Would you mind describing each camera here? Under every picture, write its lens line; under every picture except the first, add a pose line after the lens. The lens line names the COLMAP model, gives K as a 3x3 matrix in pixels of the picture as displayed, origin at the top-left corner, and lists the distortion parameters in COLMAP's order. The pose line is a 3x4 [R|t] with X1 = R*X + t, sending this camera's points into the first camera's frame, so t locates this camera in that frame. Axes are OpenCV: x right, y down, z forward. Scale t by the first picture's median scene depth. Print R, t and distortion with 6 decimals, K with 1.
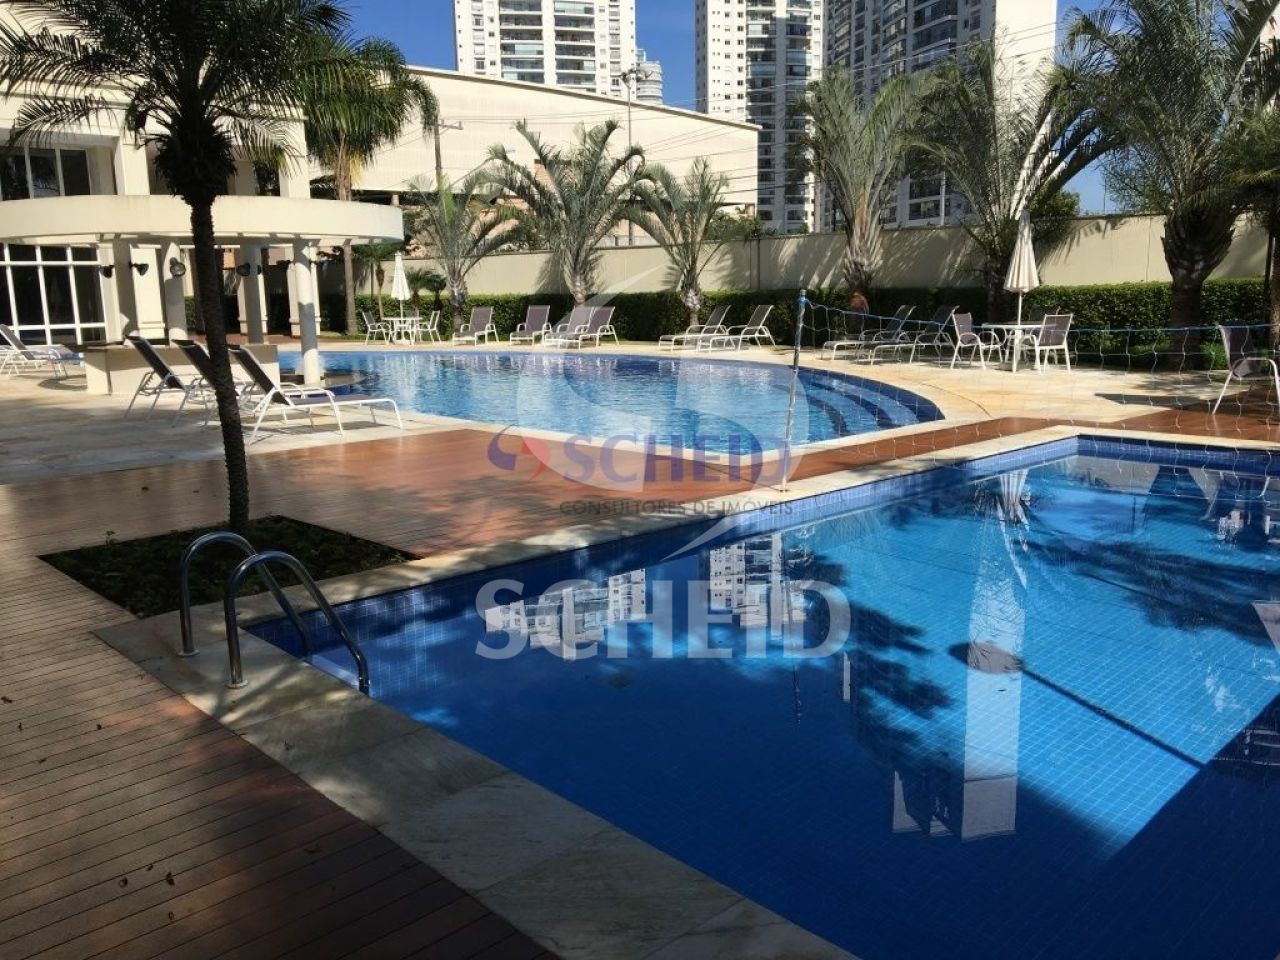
lens RADIAL K [[1089.3, 0, 640.0], [0, 1089.3, 480.0], [0, 0, 1]] dist [0.074770, -0.120281]
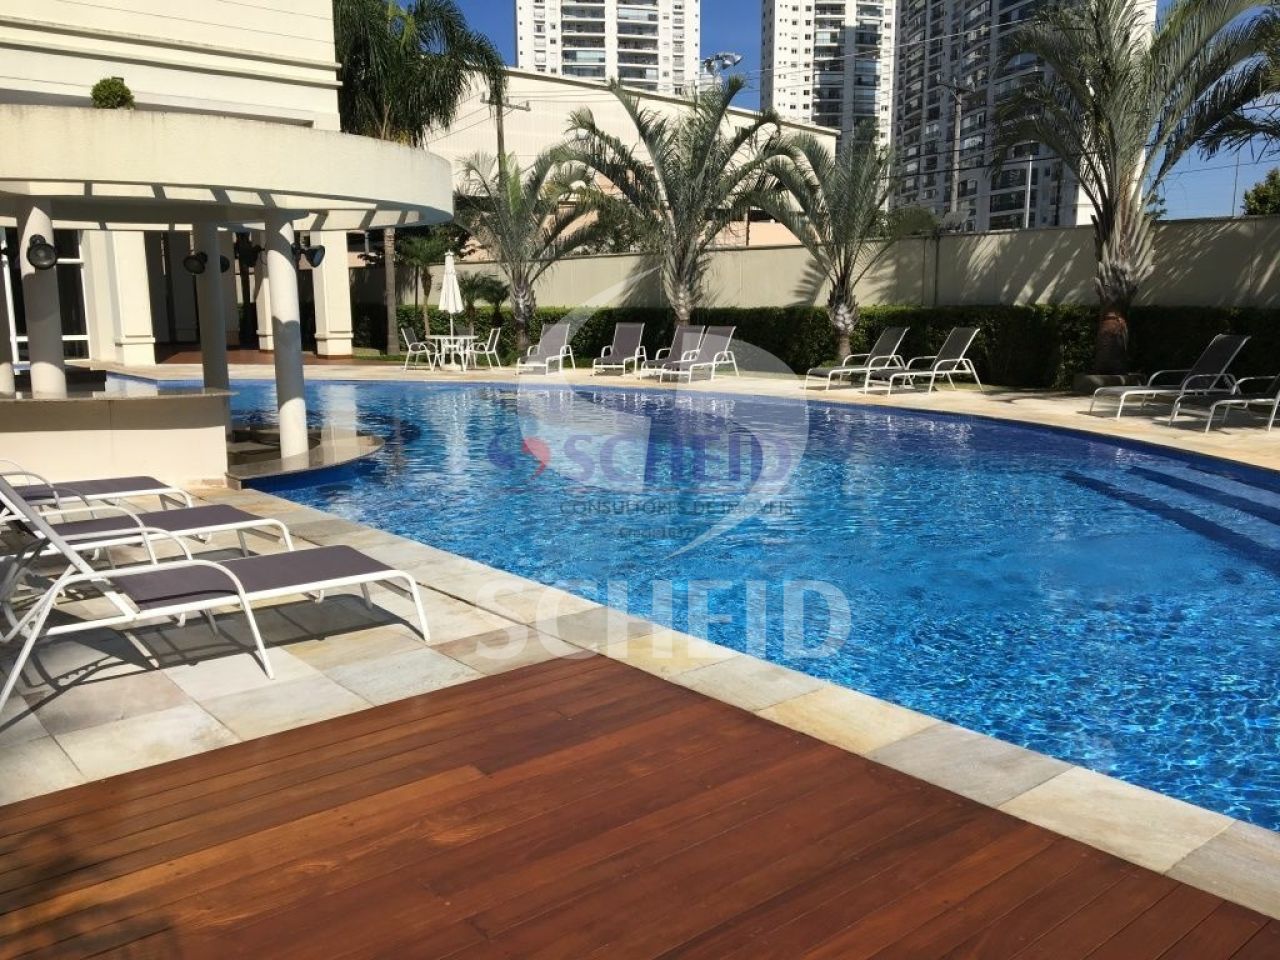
lens RADIAL K [[1089.3, 0, 640.0], [0, 1089.3, 480.0], [0, 0, 1]] dist [0.074770, -0.120281]
pose [[0.998806, 0.021901, -0.043678, -0.045625], [-0.022427, 0.999681, -0.011585, -0.037889], [0.043410, 0.012550, 0.998979, 0.220228]]
